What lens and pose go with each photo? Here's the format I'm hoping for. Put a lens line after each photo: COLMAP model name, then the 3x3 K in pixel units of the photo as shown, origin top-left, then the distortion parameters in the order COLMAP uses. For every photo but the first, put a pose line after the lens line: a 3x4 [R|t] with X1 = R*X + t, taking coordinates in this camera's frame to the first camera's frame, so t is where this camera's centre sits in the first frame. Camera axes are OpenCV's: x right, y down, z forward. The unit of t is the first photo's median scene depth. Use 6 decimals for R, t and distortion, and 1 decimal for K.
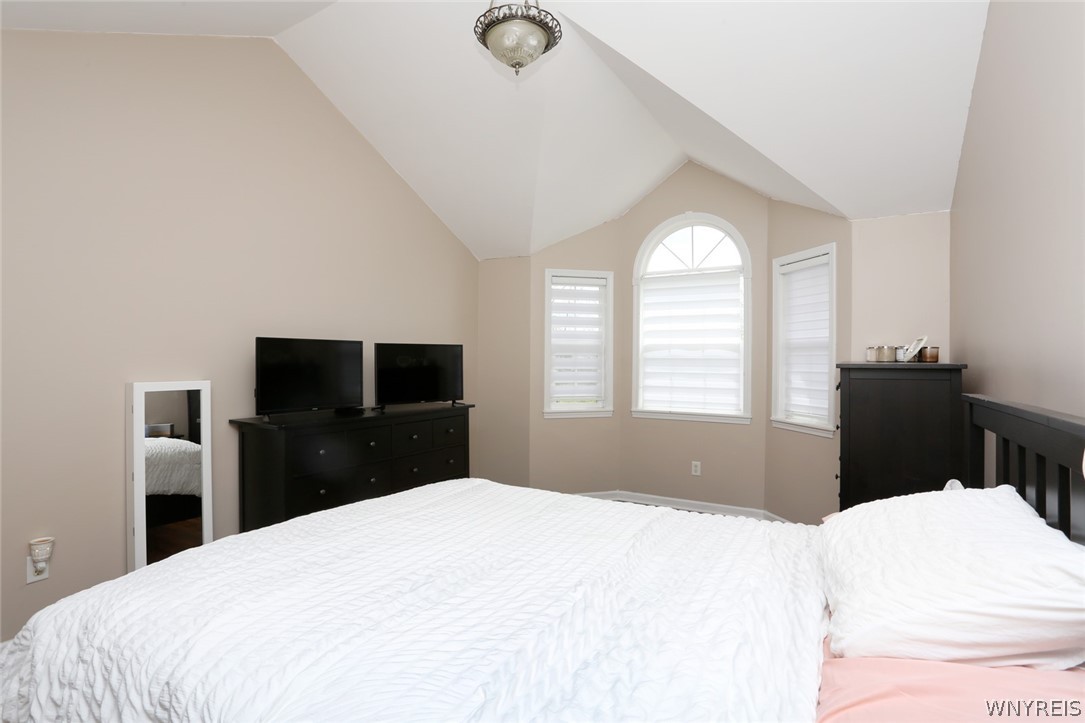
lens RADIAL K [[527.4, 0, 550.6], [0, 527.4, 354.6], [0, 0, 1]] dist [-0.065178, 0.025958]
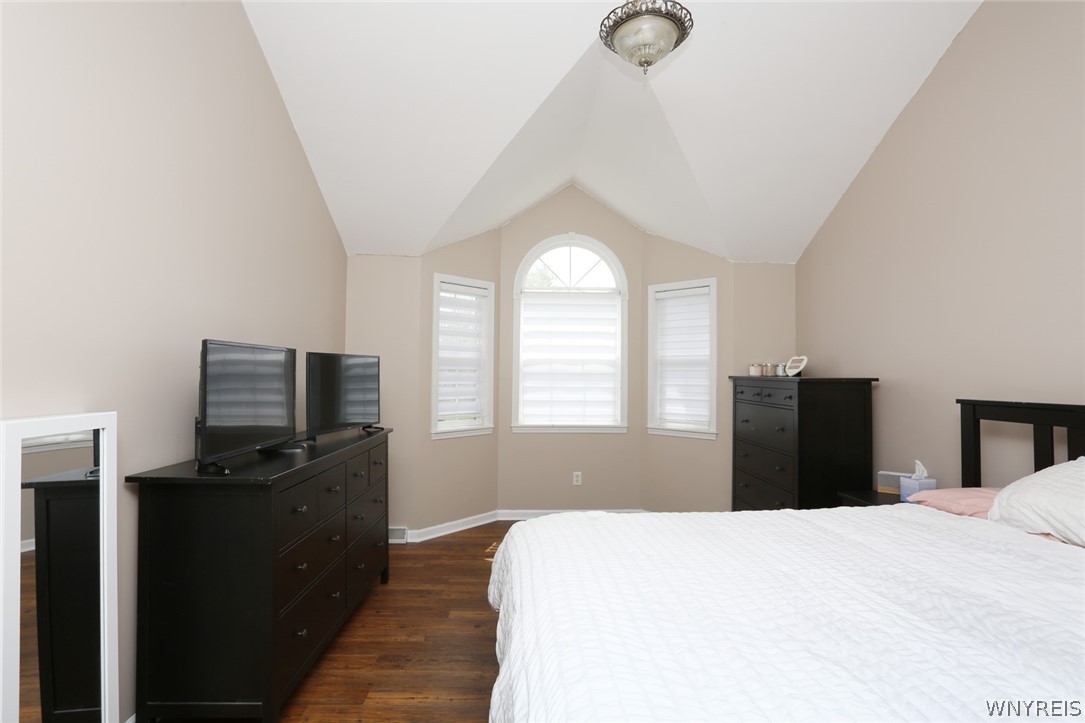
lens RADIAL K [[527.4, 0, 543.4], [0, 527.4, 357.7], [0, 0, 1]] dist [-0.065178, 0.025958]
pose [[0.836289, 0.016319, 0.548045, -0.351204], [-0.005999, 0.999770, -0.020614, -0.000933], [-0.548255, 0.013952, 0.836195, 0.155390]]
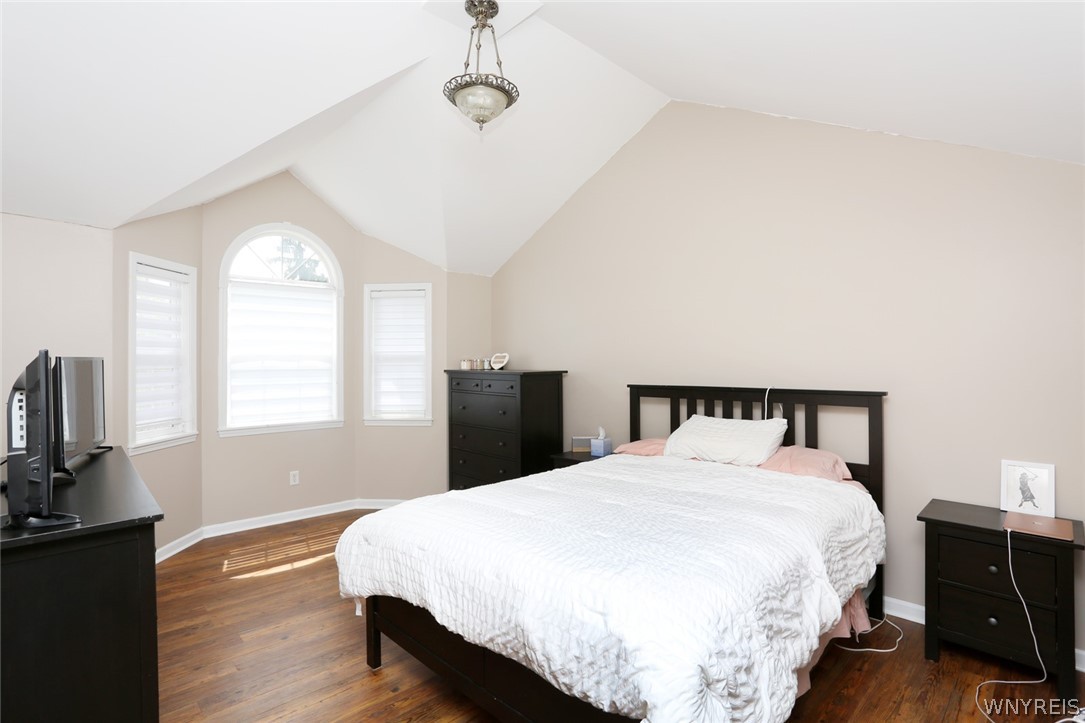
lens RADIAL K [[527.4, 0, 538.5], [0, 527.4, 357.6], [0, 0, 1]] dist [-0.065178, 0.025958]
pose [[0.265420, -0.003030, 0.964128, -0.554913], [0.000919, 0.999995, 0.002890, -0.017351], [-0.964133, 0.000119, 0.265421, 0.274625]]
